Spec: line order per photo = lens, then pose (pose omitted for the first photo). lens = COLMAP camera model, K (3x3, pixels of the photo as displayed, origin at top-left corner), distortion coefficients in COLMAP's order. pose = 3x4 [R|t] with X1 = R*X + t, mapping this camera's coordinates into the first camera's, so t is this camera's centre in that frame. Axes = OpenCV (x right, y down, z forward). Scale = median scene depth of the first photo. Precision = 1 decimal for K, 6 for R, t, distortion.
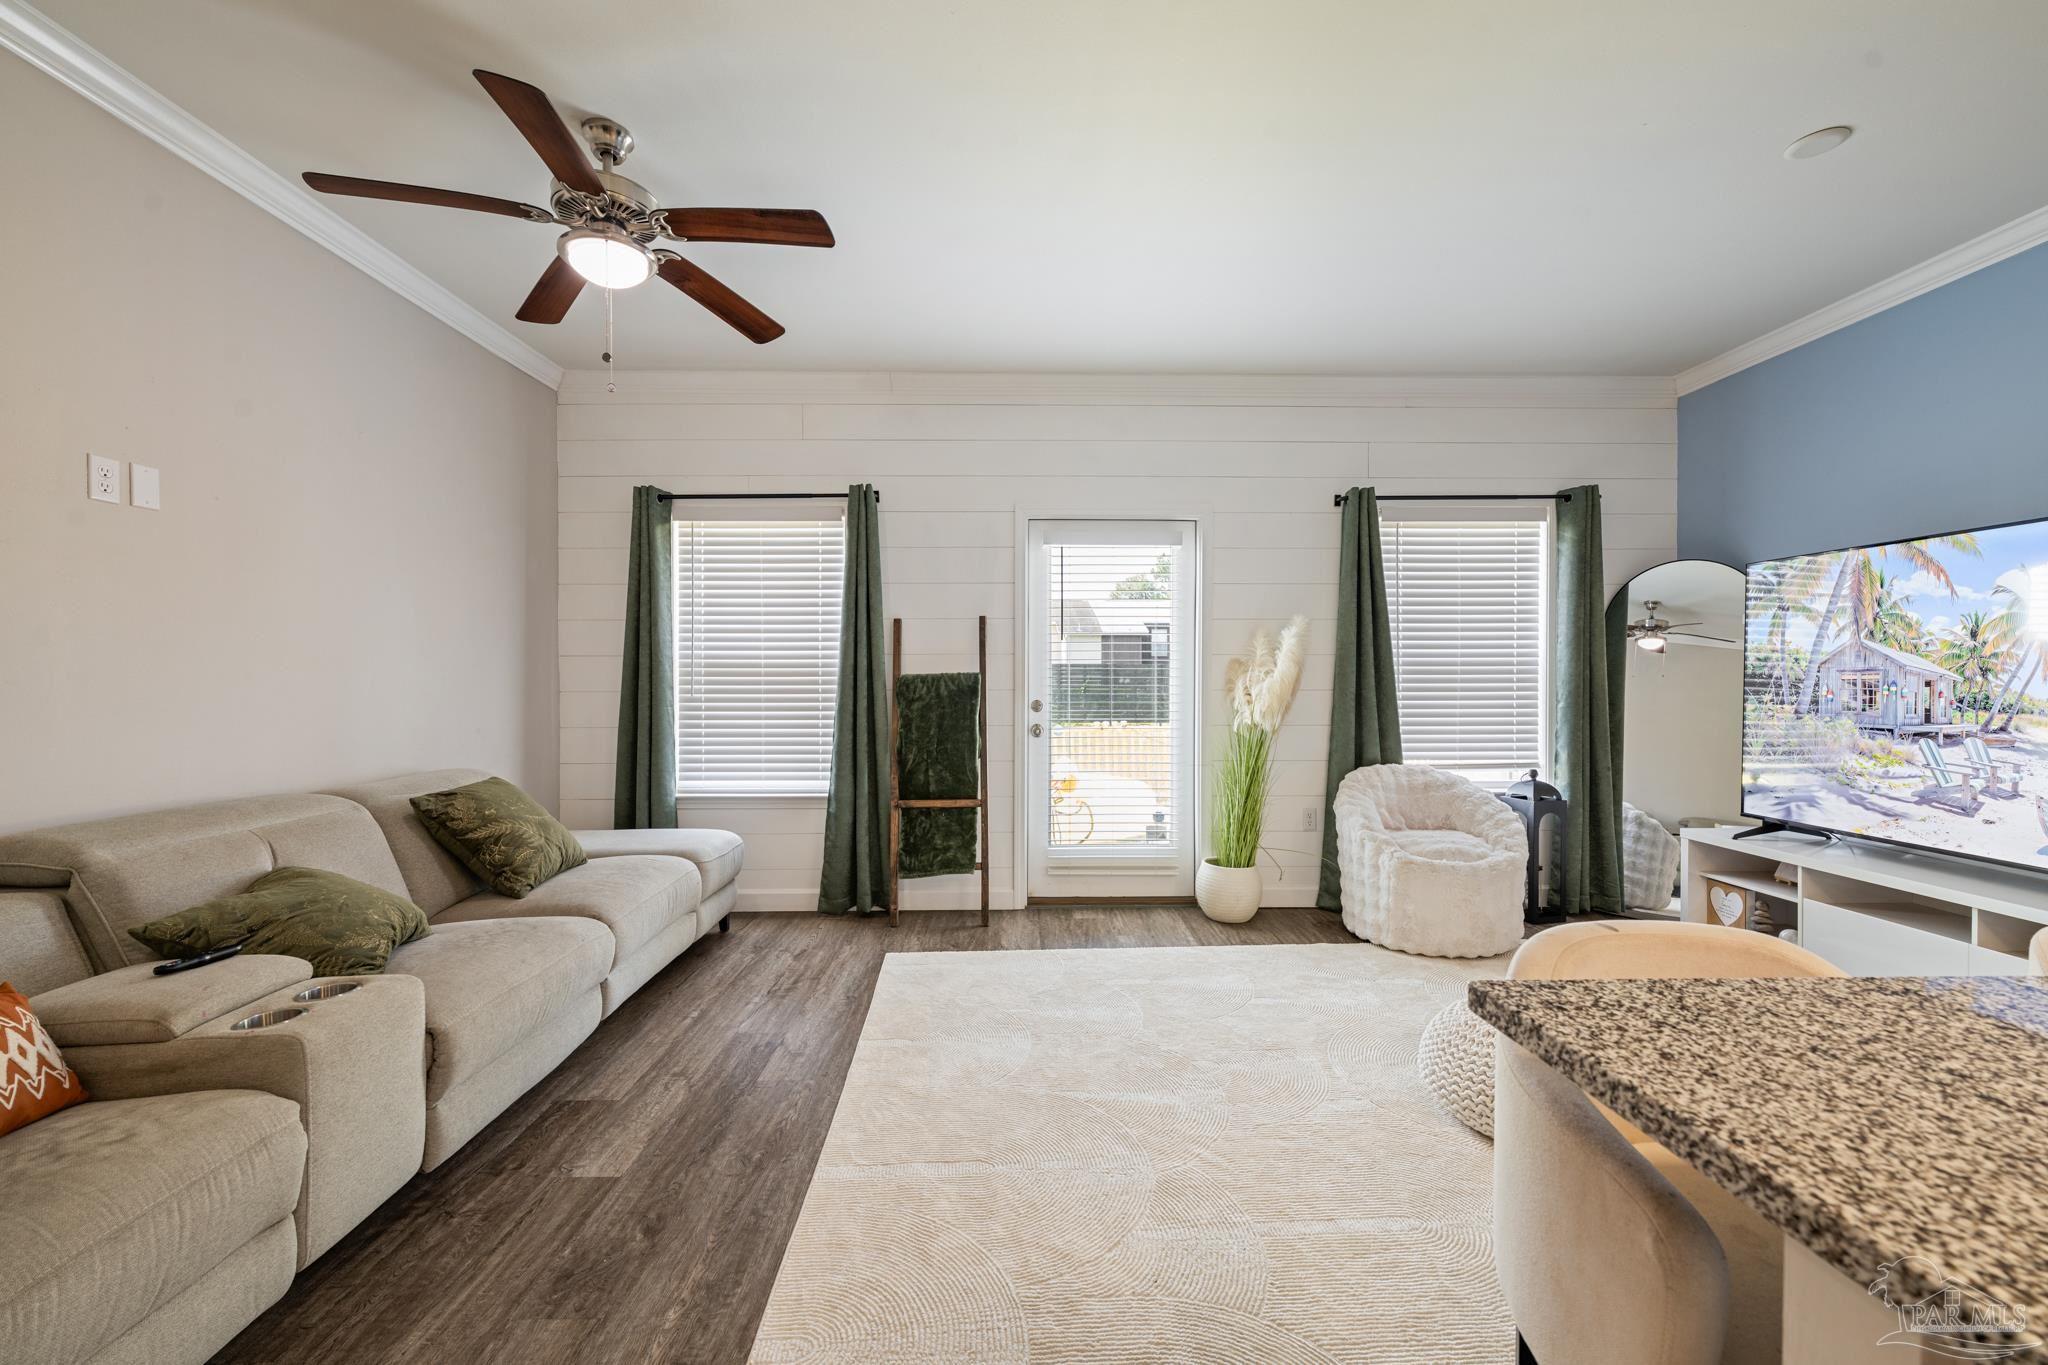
lens RADIAL K [[821.9, 0, 1024.0], [0, 821.9, 682.5], [0, 0, 1]] dist [-0.000974, -0.000230]
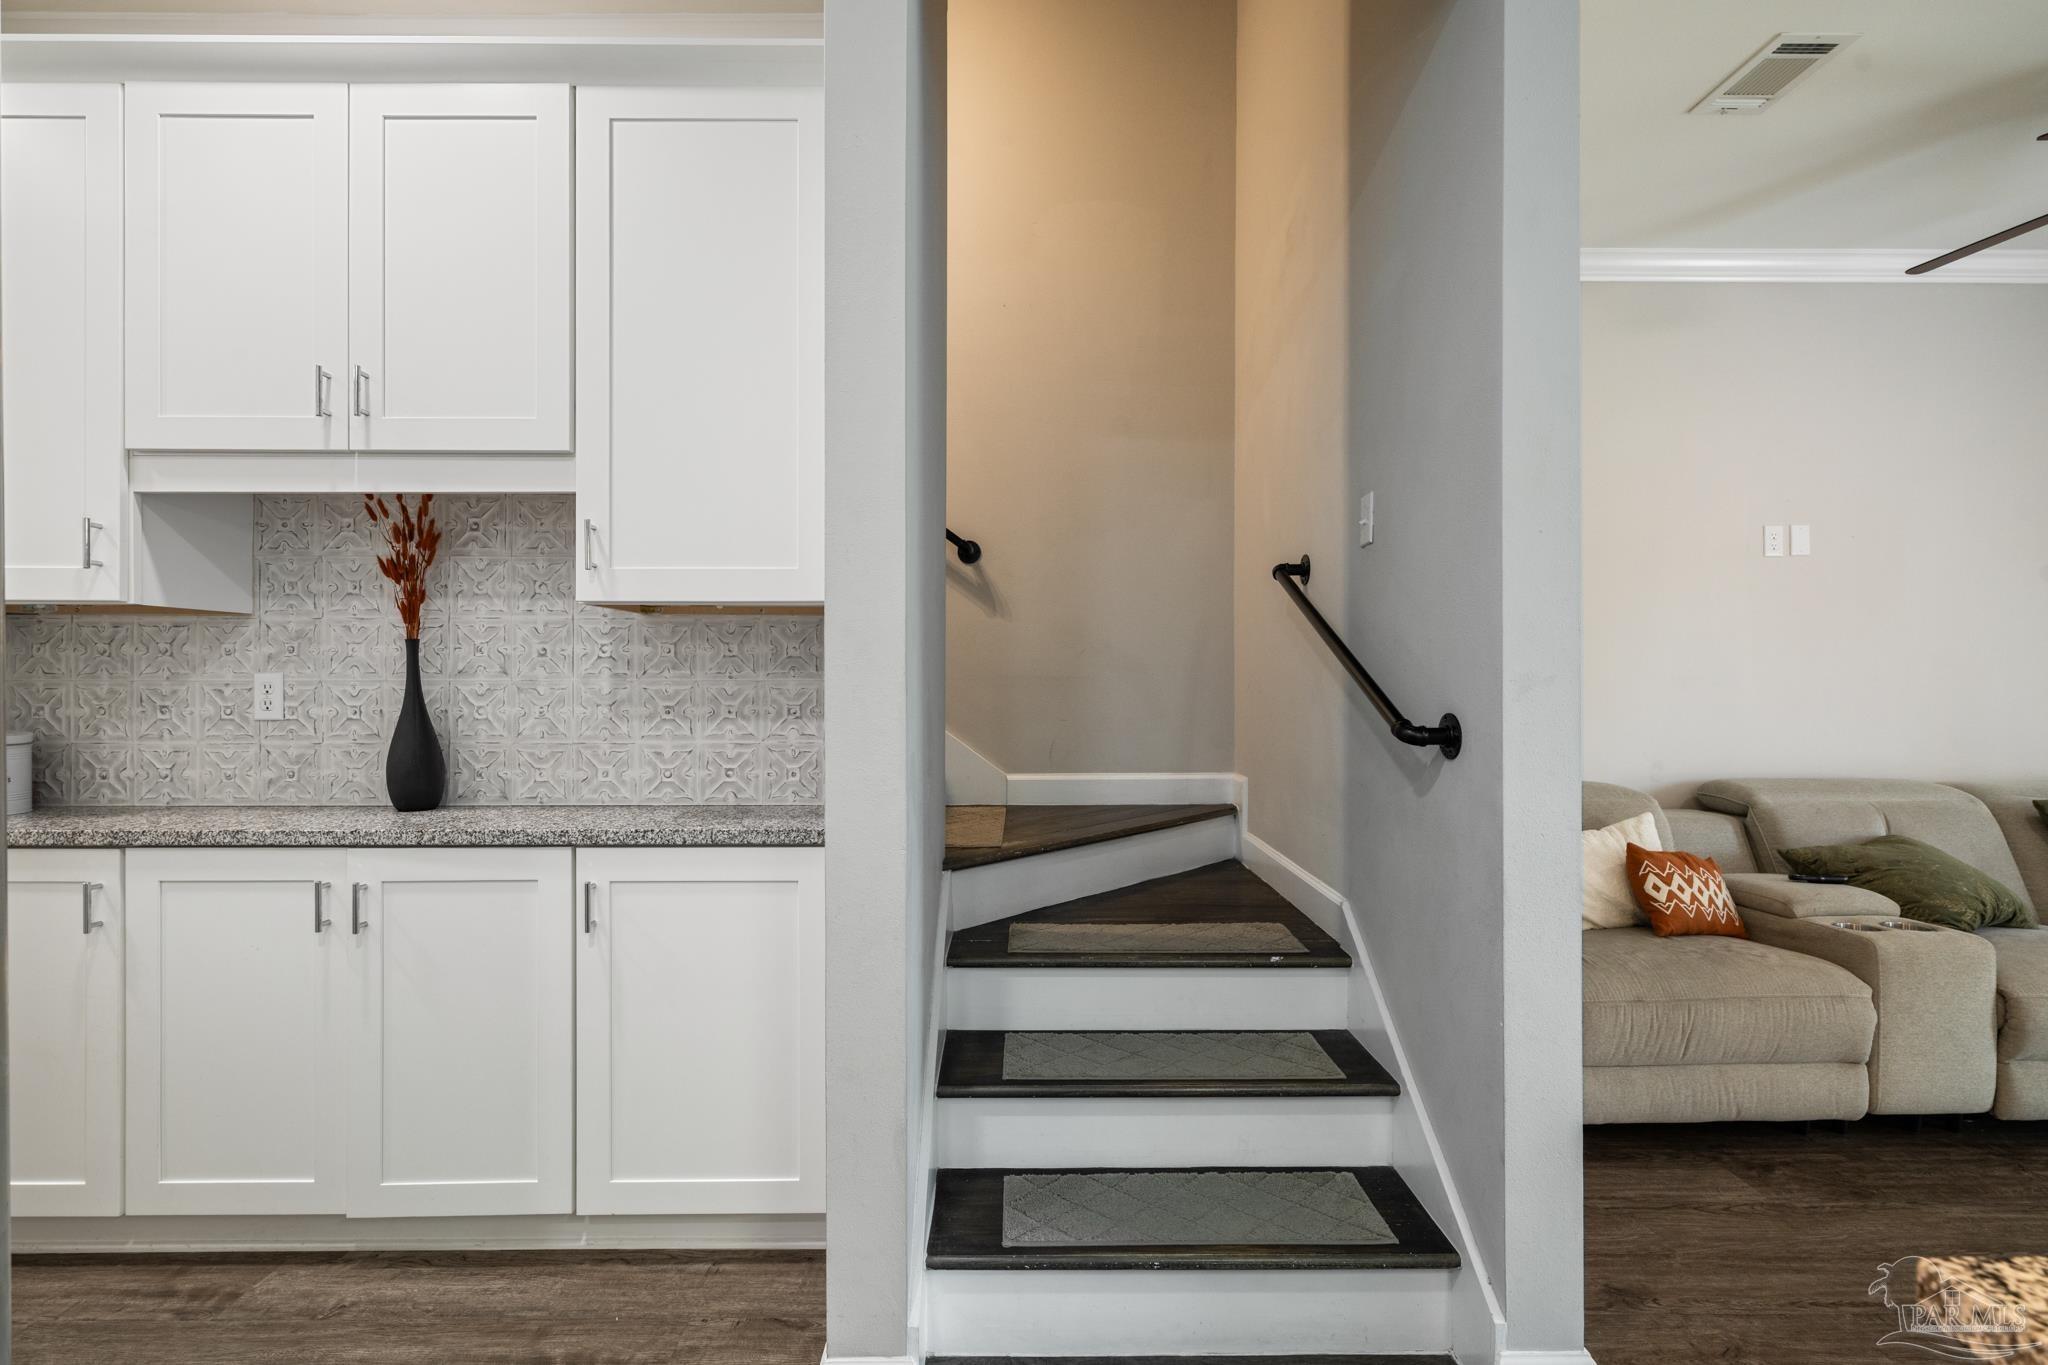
lens RADIAL K [[954.9, 0, 1024.0], [0, 954.9, 682.5], [0, 0, 1]] dist [0.001441, 0.000415]
pose [[0.028567, 0.000027, -0.999592, 0.577040], [-0.005588, 0.999984, -0.000132, 0.006149], [0.999576, 0.005590, 0.028566, -0.399443]]
